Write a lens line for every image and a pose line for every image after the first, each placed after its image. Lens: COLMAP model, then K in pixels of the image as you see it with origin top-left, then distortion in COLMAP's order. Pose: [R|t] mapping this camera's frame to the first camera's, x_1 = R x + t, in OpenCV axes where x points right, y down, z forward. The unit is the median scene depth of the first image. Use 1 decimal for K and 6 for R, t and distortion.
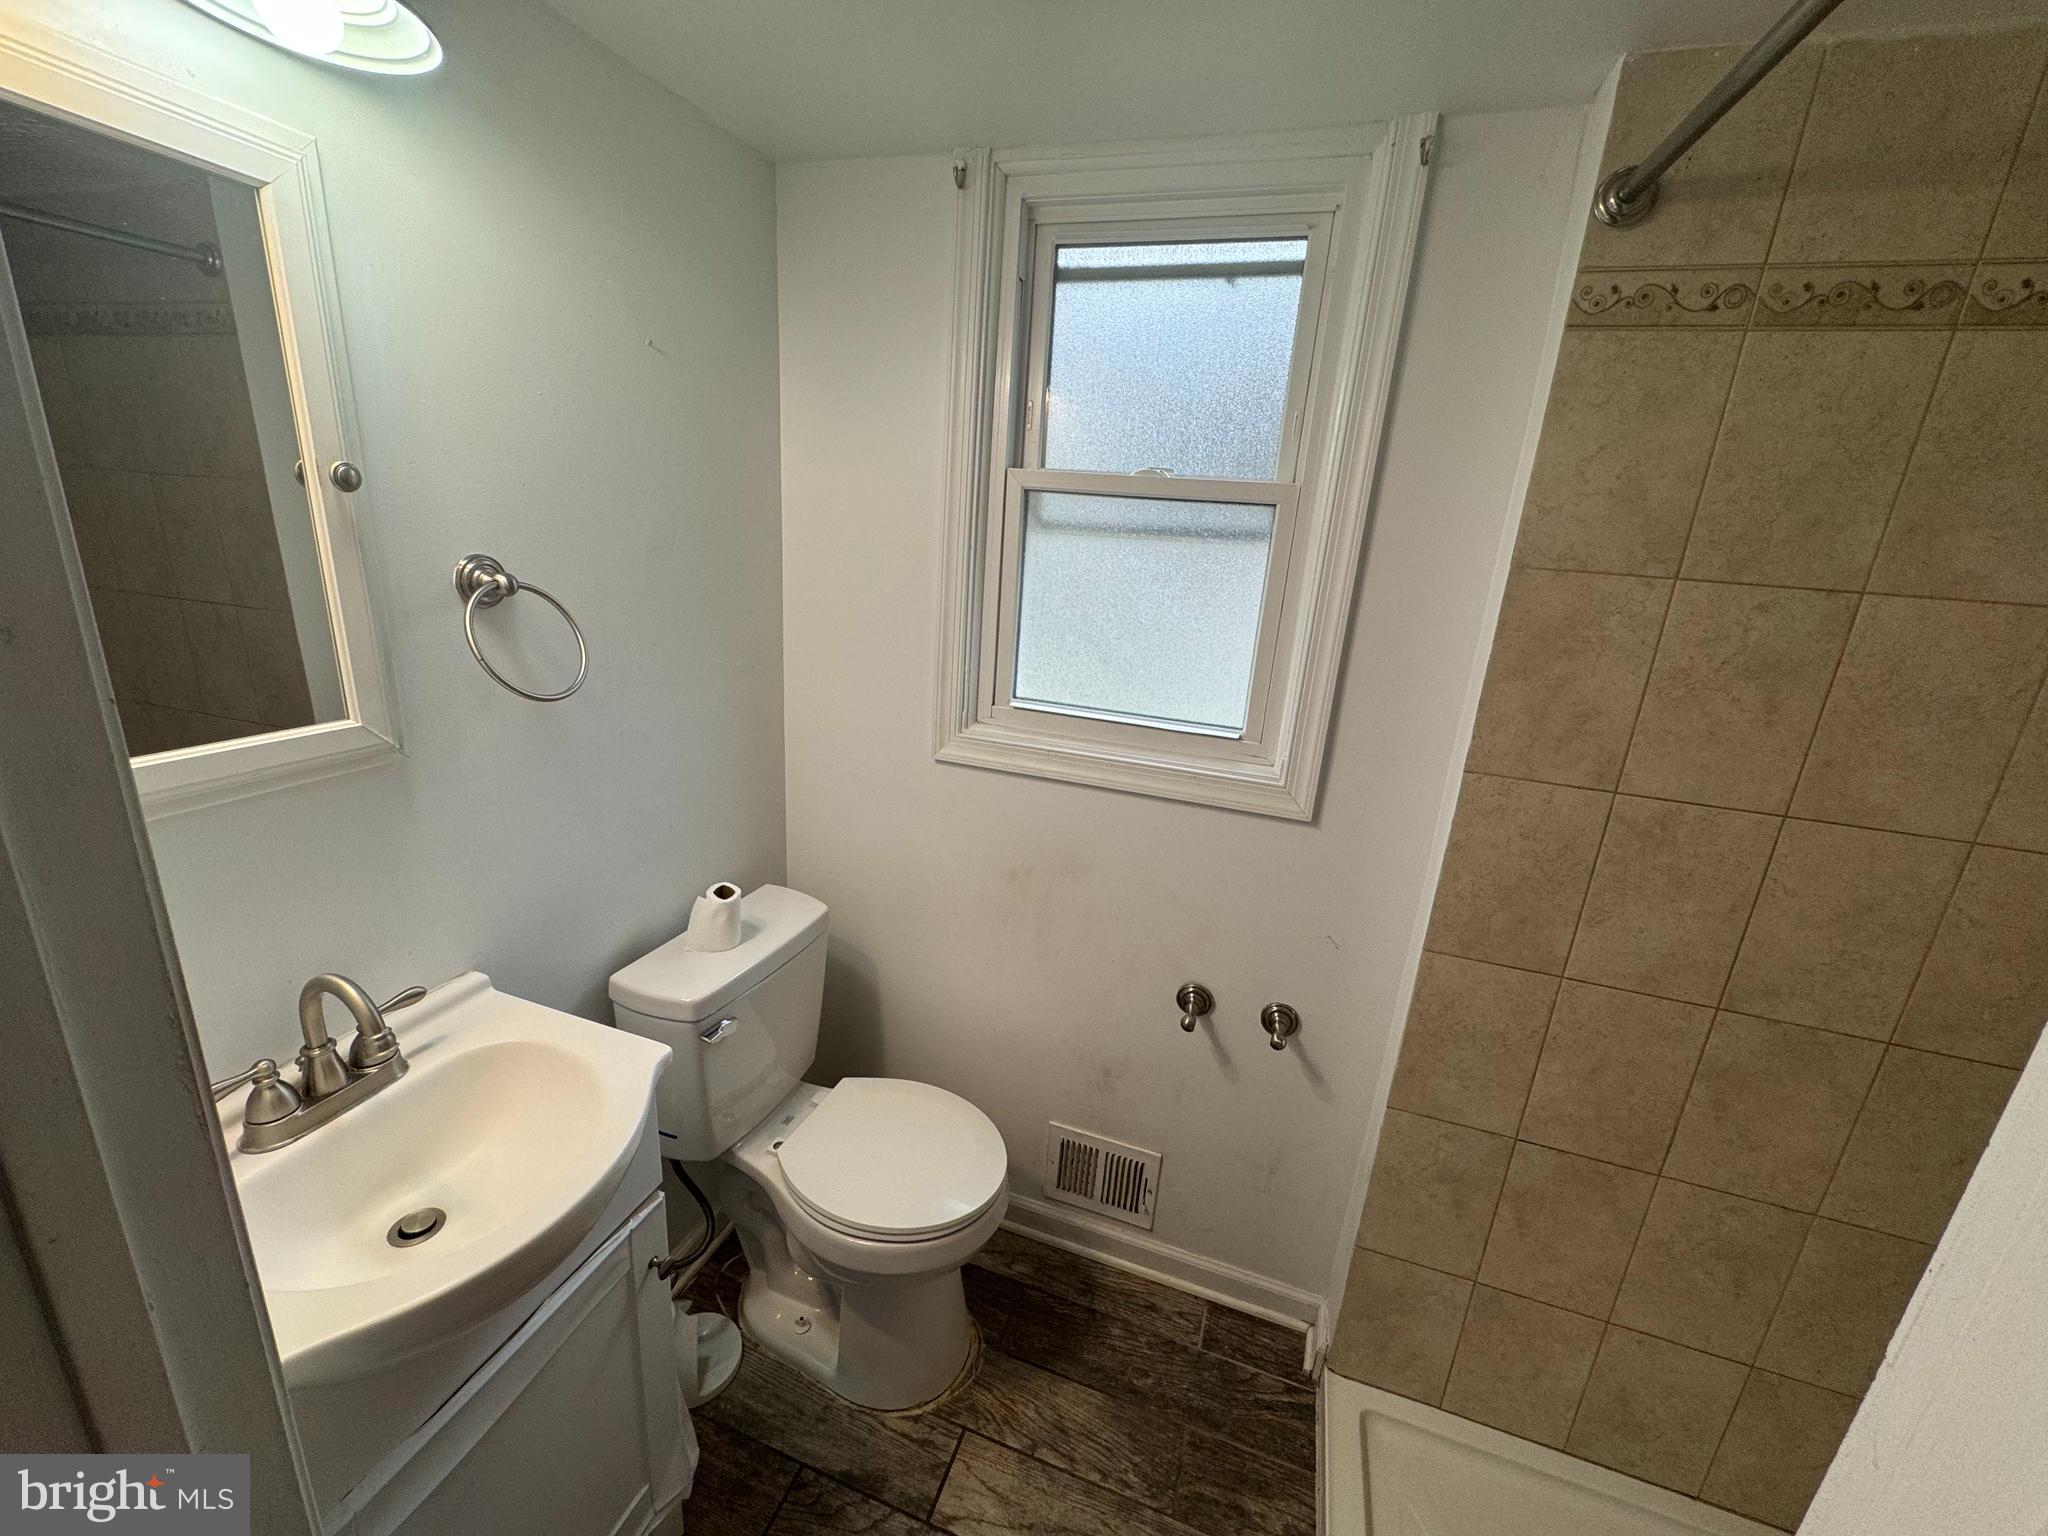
lens RADIAL K [[819.2, 0, 1024.4], [0, 819.2, 764.4], [0, 0, 1]] dist [-0.002670, -0.000352]
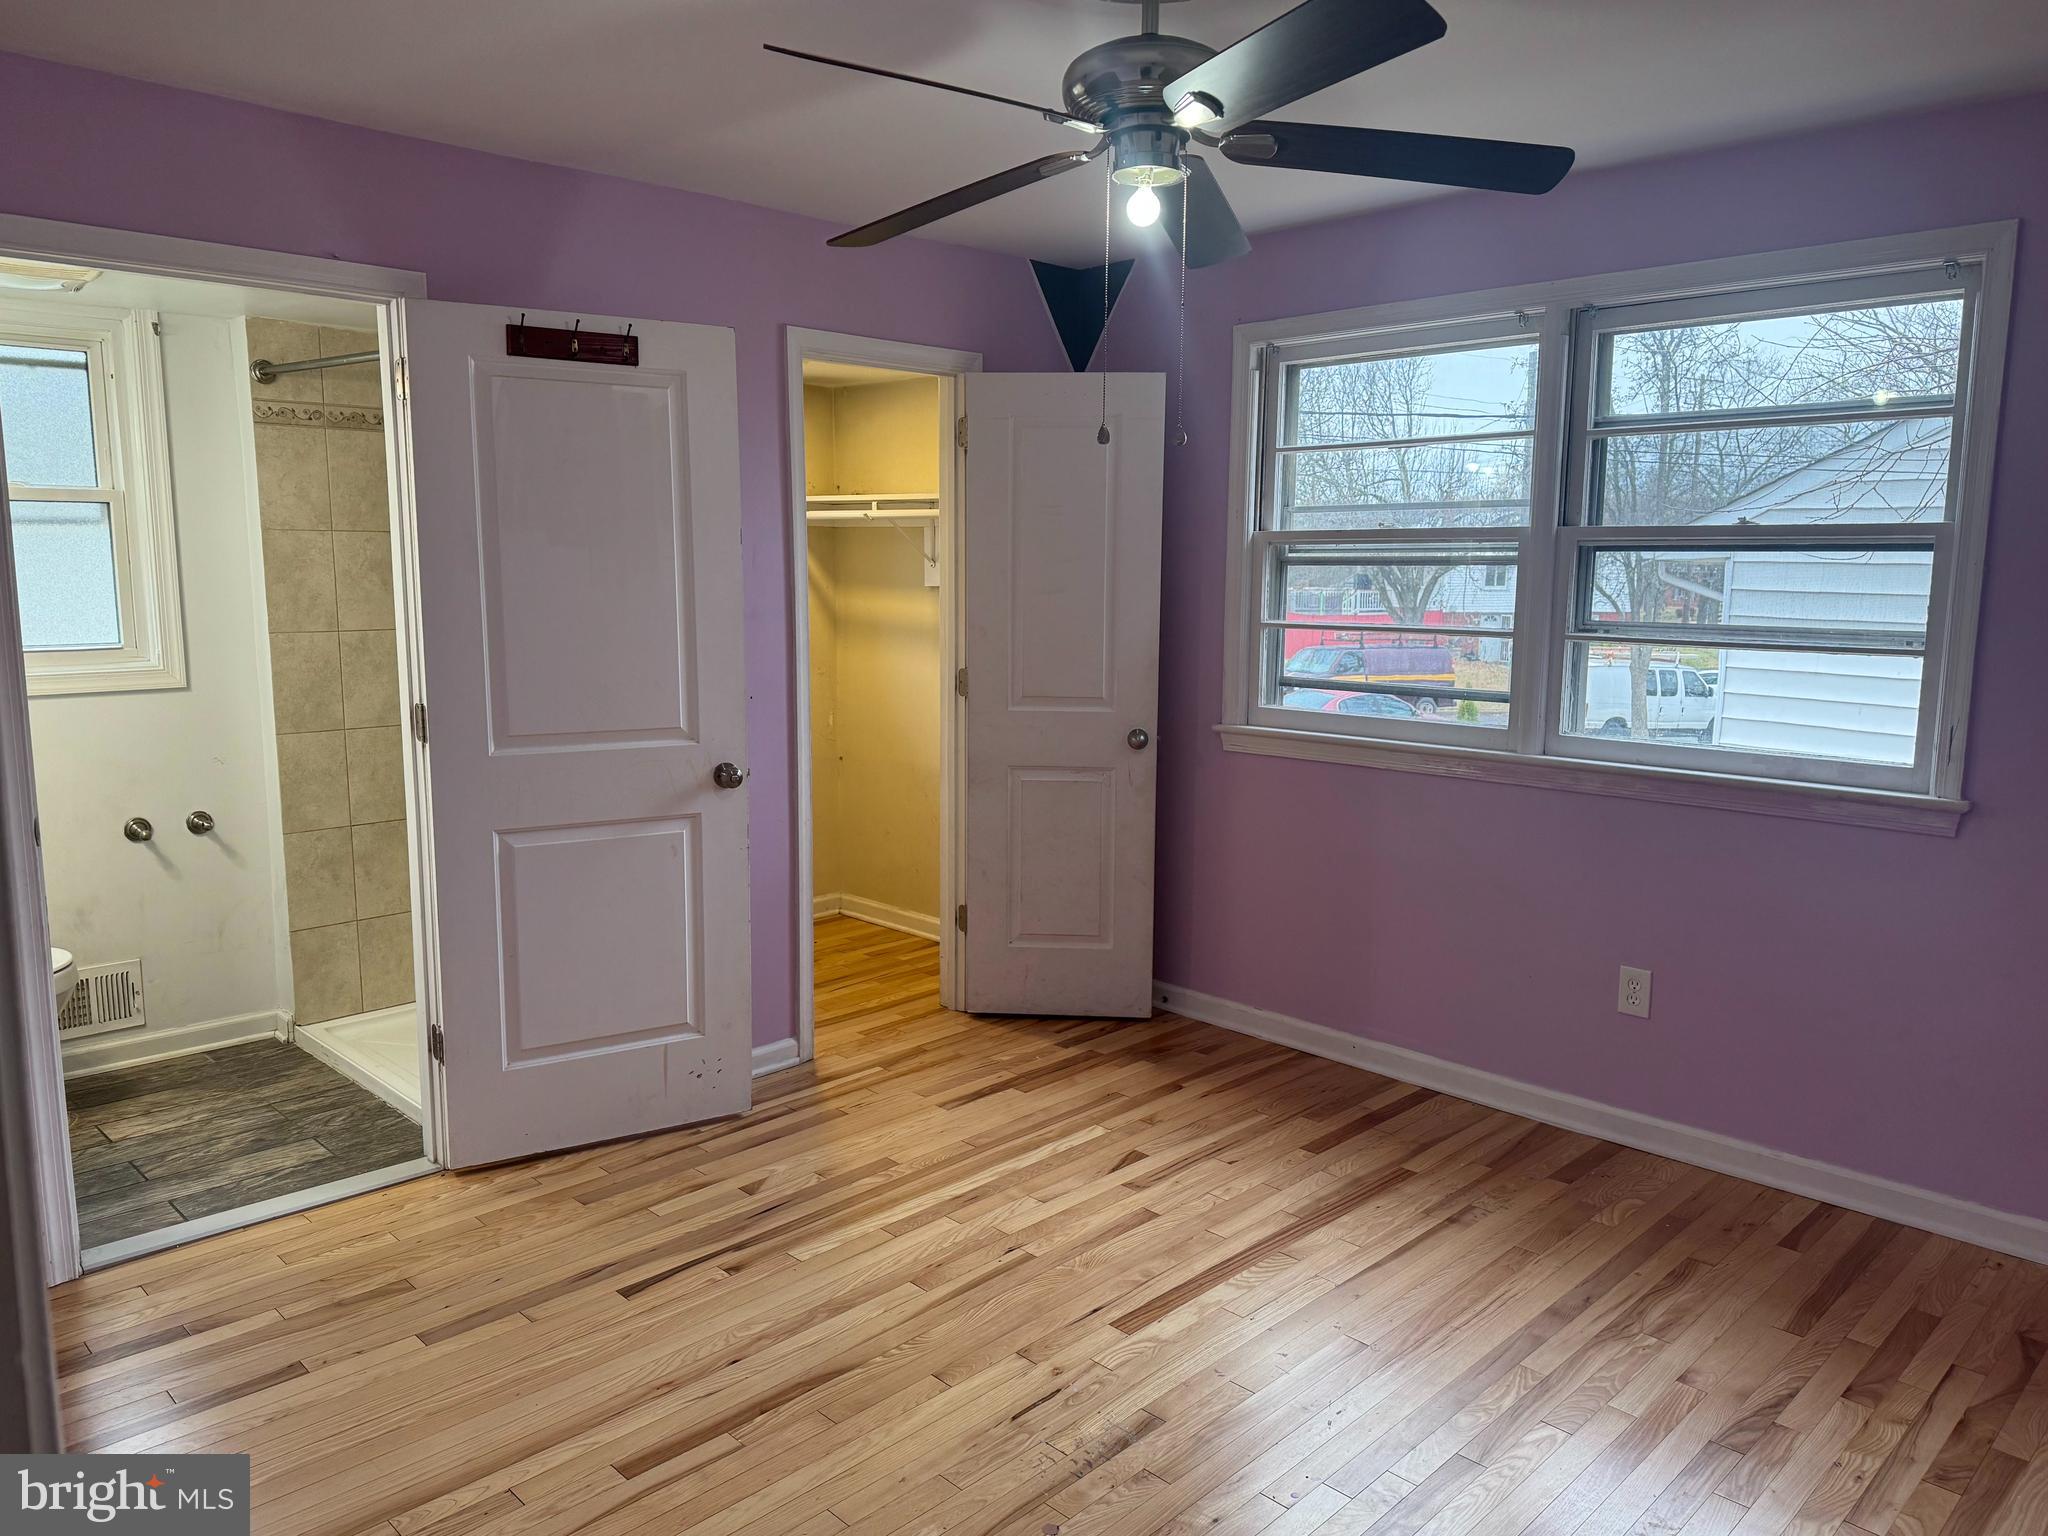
lens RADIAL K [[1454.2, 0, 1031.6], [0, 1454.2, 769.8], [0, 0, 1]] dist [0.106053, -0.144401]
pose [[0.431275, -0.194506, 0.881005, -1.868637], [0.278216, 0.957569, 0.075216, 0.565727], [-0.858253, 0.212671, 0.467090, -2.160865]]
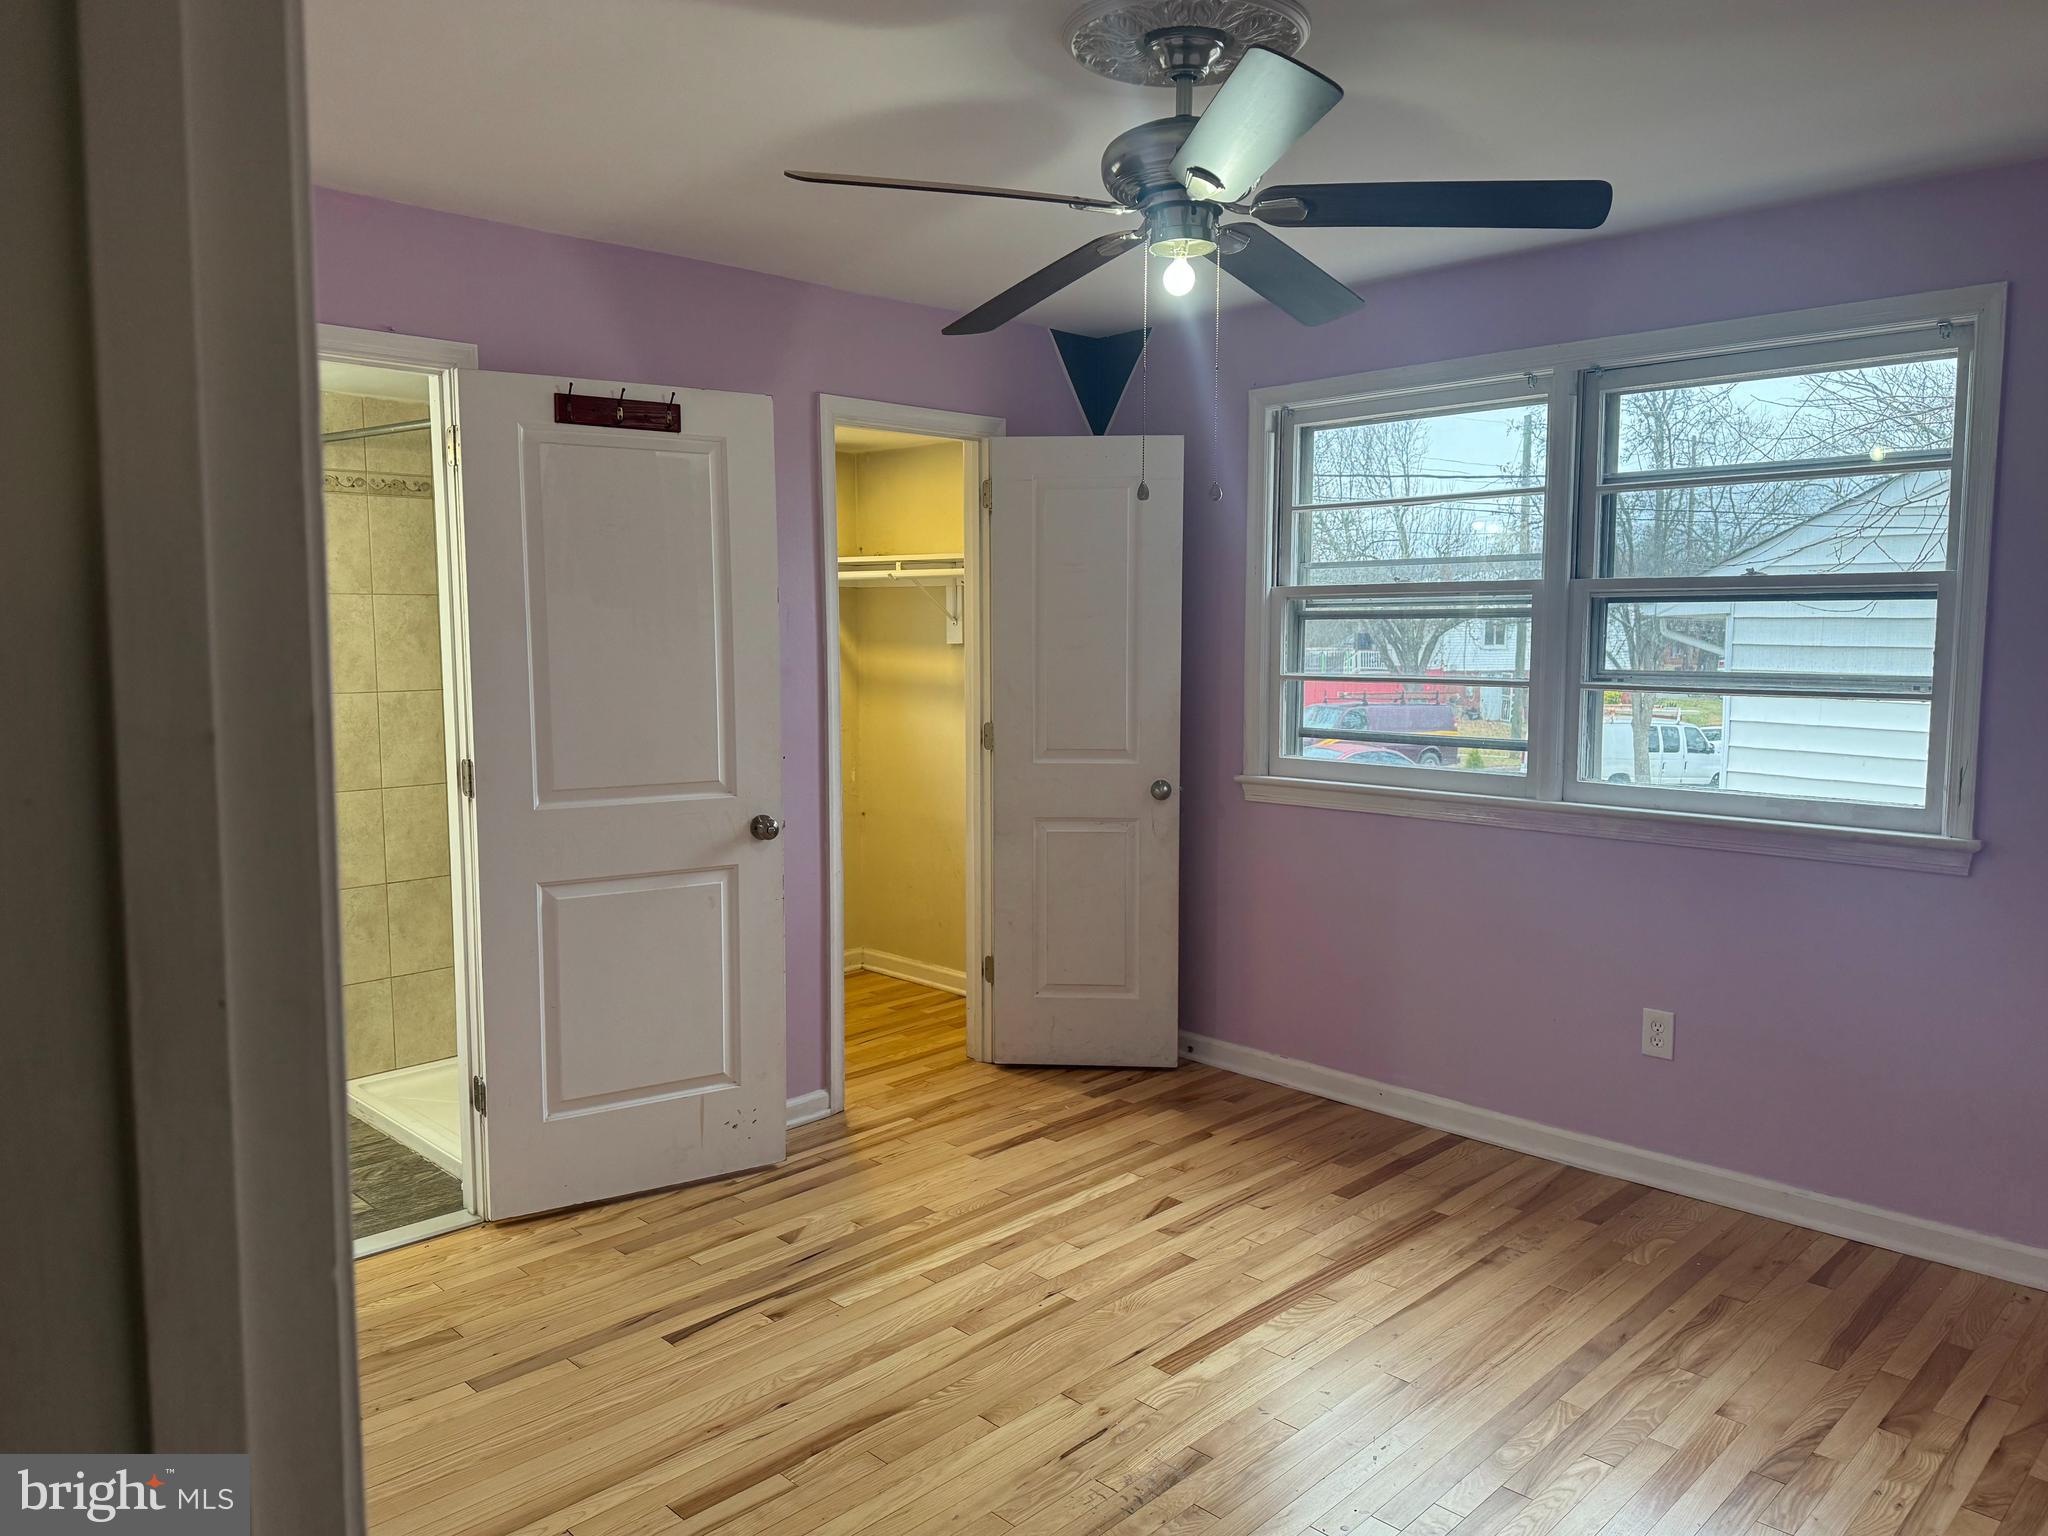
lens RADIAL K [[1472.5, 0, 1029.6], [0, 1472.5, 770.0], [0, 0, 1]] dist [0.095764, -0.121898]
pose [[0.425605, -0.158004, 0.891008, -2.007747], [0.286275, 0.957577, 0.033065, 0.570645], [-0.858433, 0.241000, 0.452782, -2.126720]]
